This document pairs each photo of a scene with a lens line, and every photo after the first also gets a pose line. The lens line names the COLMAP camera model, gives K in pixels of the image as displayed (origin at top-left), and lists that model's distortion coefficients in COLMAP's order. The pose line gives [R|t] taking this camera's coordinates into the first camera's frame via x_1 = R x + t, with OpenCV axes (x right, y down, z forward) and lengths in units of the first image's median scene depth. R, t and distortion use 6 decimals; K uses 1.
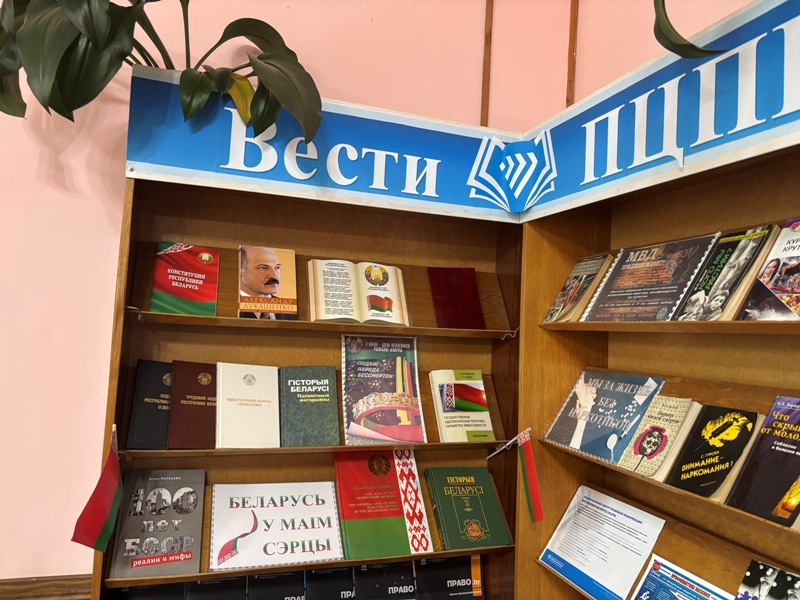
lens RADIAL K [[607.3, 0, 393.2], [0, 607.3, 297.2], [0, 0, 1]] dist [0.041970, -0.039743]
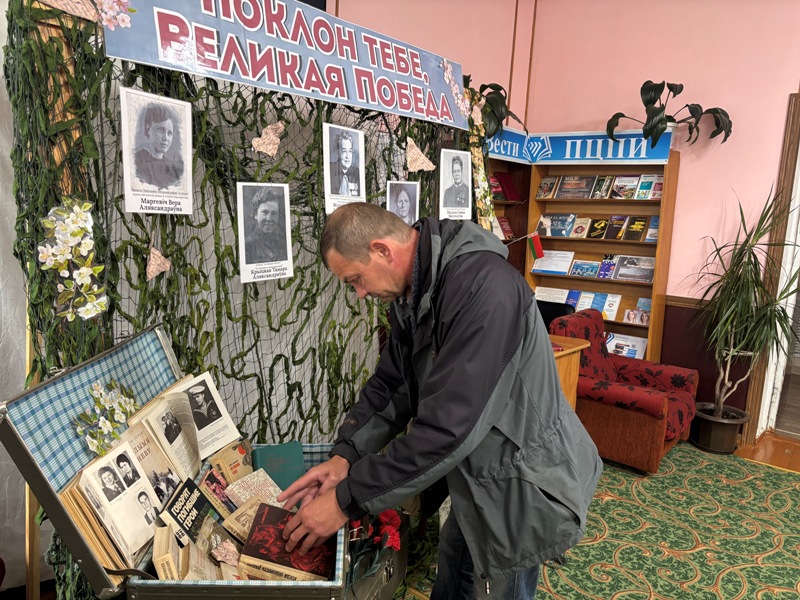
lens RADIAL K [[607.3, 0, 400.2], [0, 607.3, 304.2], [0, 0, 1]] dist [0.041970, -0.039743]
pose [[0.846751, -0.093849, 0.523646, -2.251188], [-0.027379, 0.975324, 0.219073, -0.104432], [-0.531284, -0.199837, 0.823287, -1.446493]]
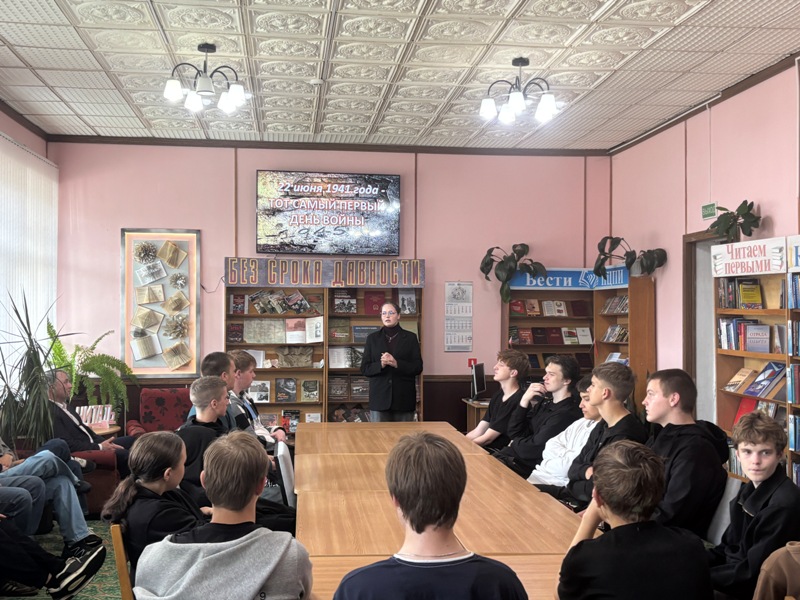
lens RADIAL K [[935.5, 0, 399.5], [0, 935.5, 302.3], [0, 0, 1]] dist [0.105585, 0.000000]
pose [[0.986571, -0.047809, -0.156178, -0.105527], [0.051954, 0.998395, 0.022561, -0.285388], [0.154849, -0.030372, 0.987471, -6.228485]]
